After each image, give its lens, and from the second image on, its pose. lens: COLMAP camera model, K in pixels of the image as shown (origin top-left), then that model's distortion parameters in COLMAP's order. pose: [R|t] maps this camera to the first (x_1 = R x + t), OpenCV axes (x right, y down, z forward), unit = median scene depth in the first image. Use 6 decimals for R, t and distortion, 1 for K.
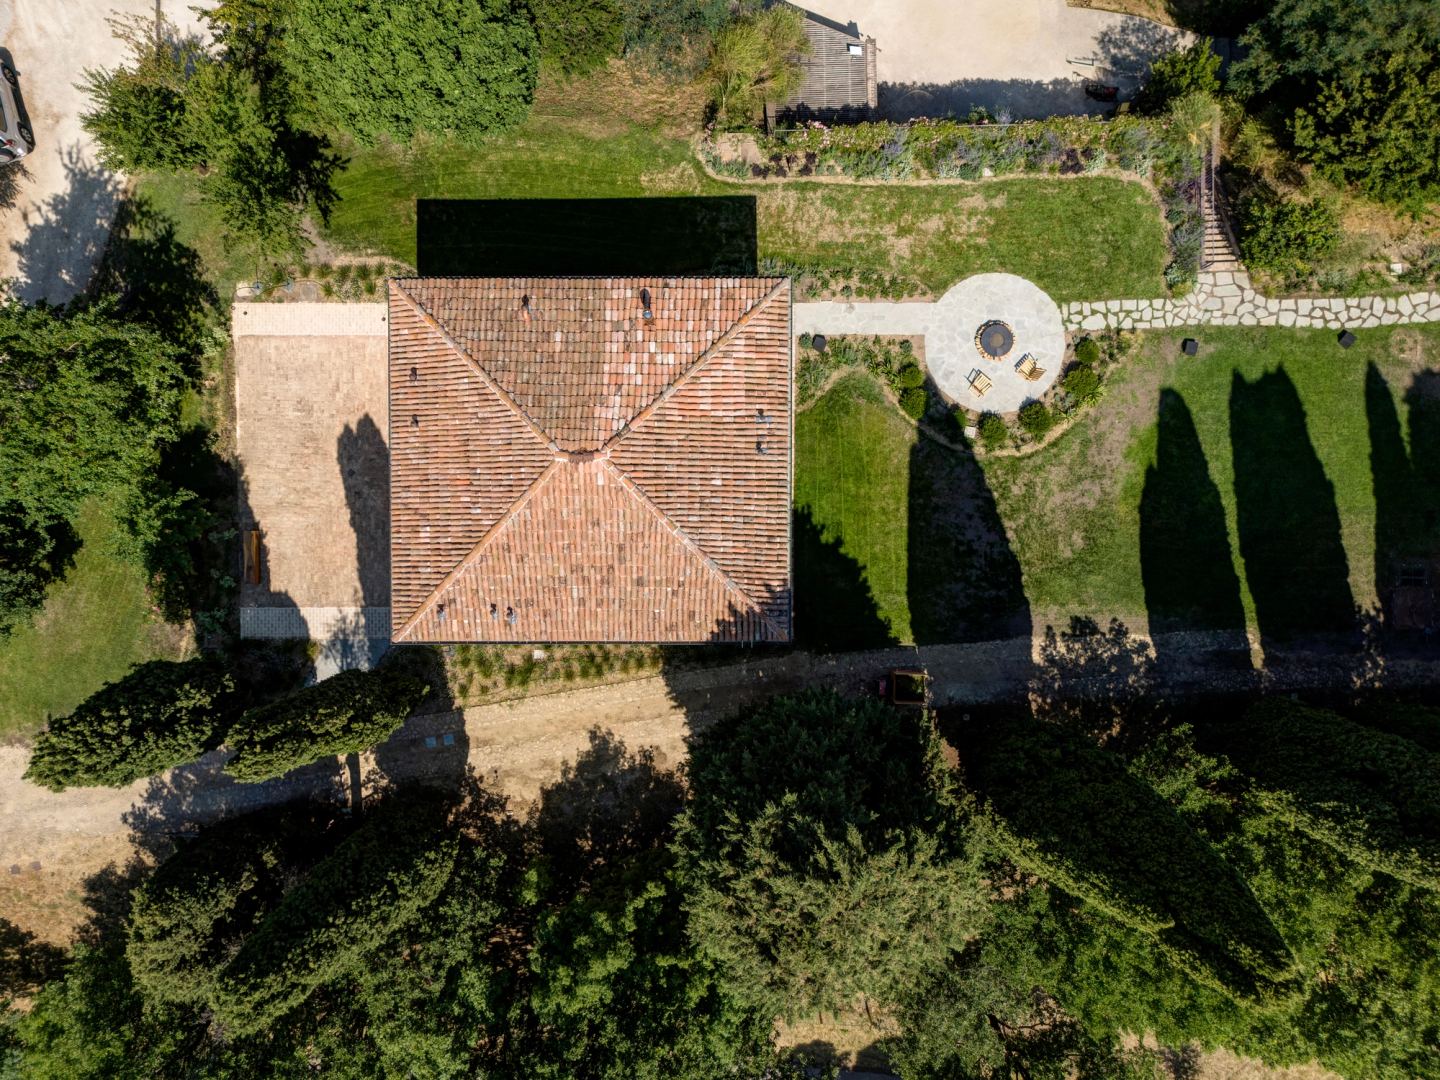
lens RADIAL K [[1065.0, 0, 716.0], [0, 1065.0, 533.7], [0, 0, 1]] dist [0.070488, -0.062036]
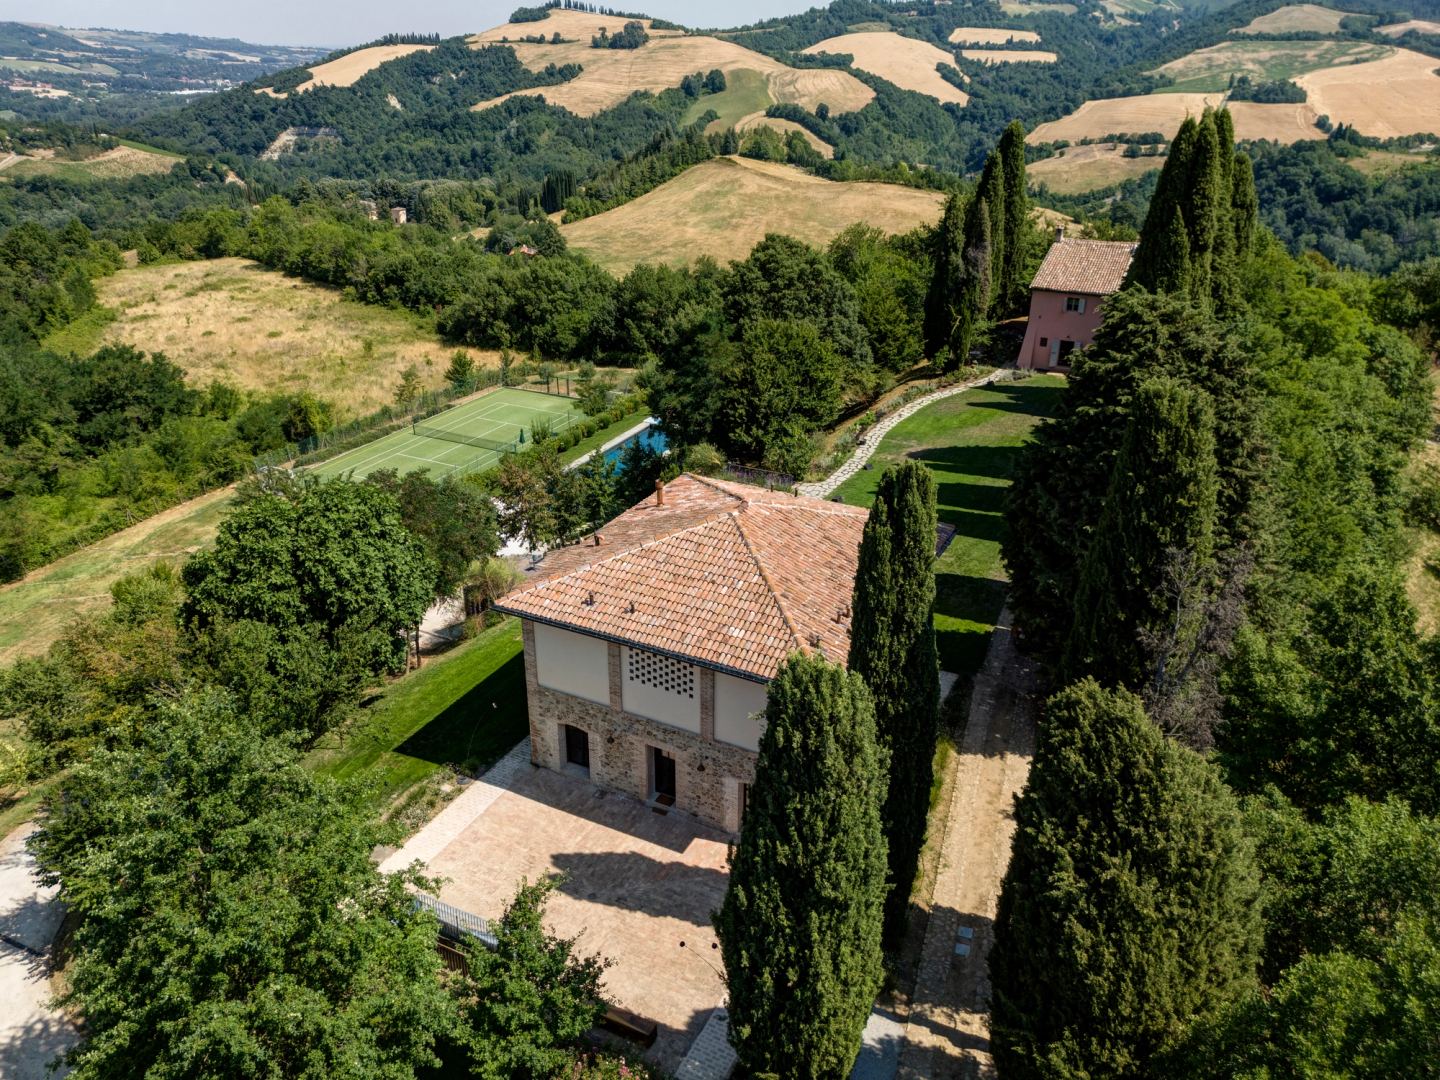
lens RADIAL K [[1065.0, 0, 711.7], [0, 1065.0, 538.1], [0, 0, 1]] dist [0.070488, -0.062036]
pose [[0.460696, -0.365636, 0.808745, -0.839919], [0.887535, 0.183235, -0.422737, 0.301347], [0.006377, 0.912543, 0.408931, 0.448027]]
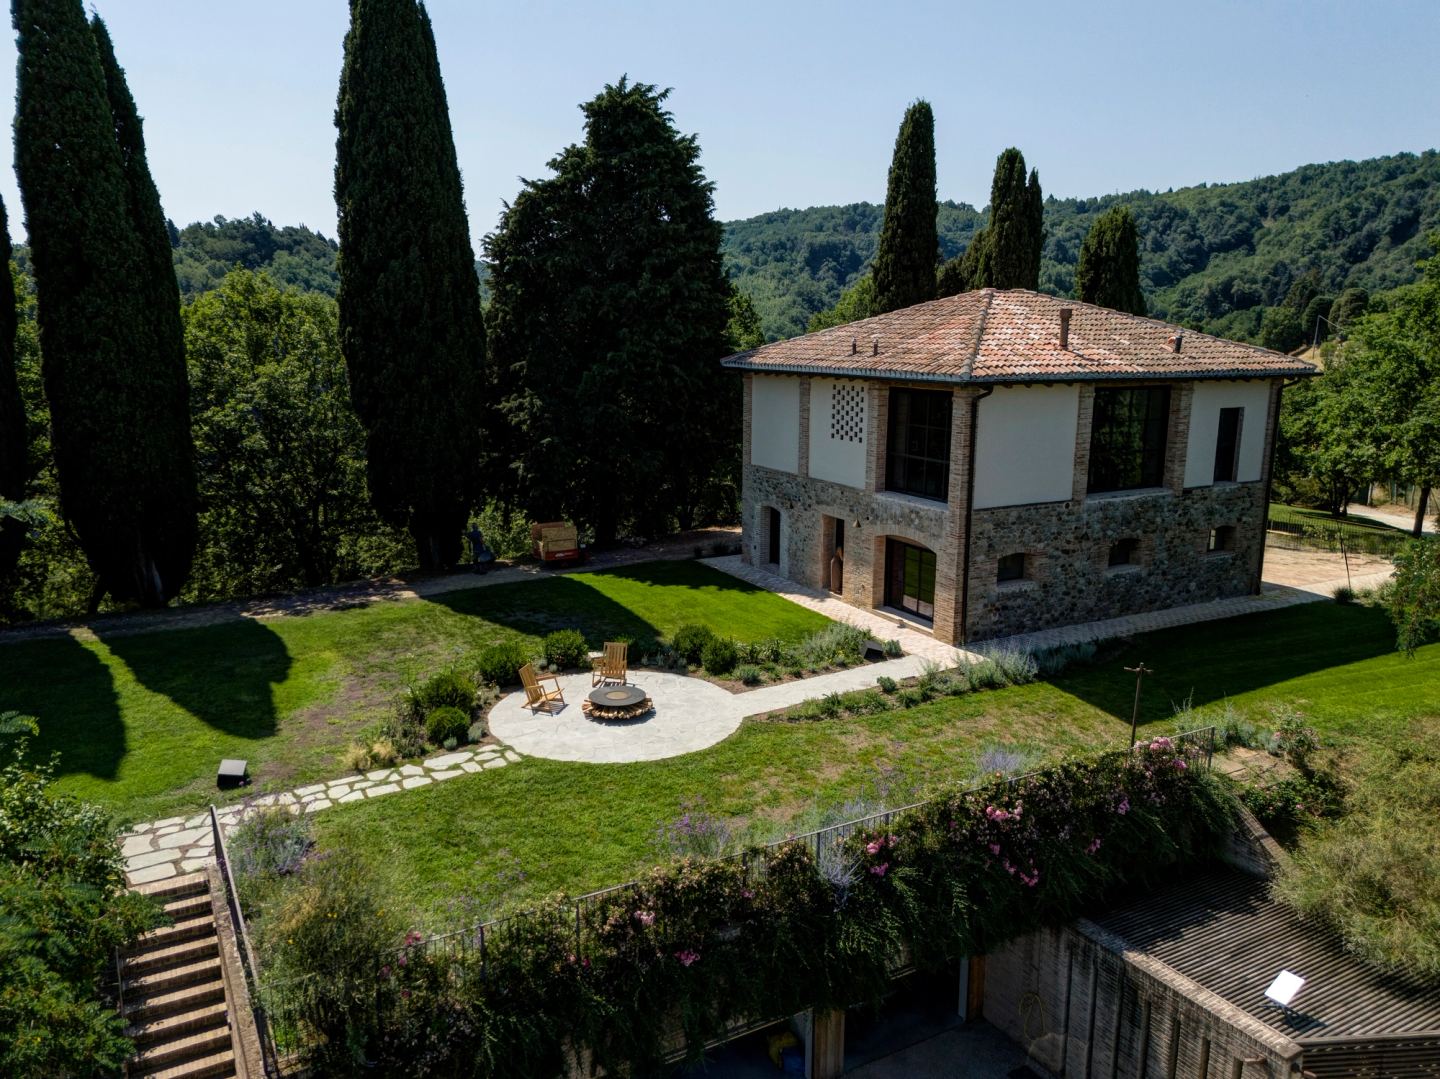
lens RADIAL K [[1065.0, 0, 716.1], [0, 1065.0, 541.0], [0, 0, 1]] dist [0.070488, -0.062036]
pose [[-0.877332, 0.099142, -0.469531, 0.464685], [-0.479840, -0.194481, 0.855529, -0.656251], [-0.006496, 0.975883, 0.218196, 0.793792]]
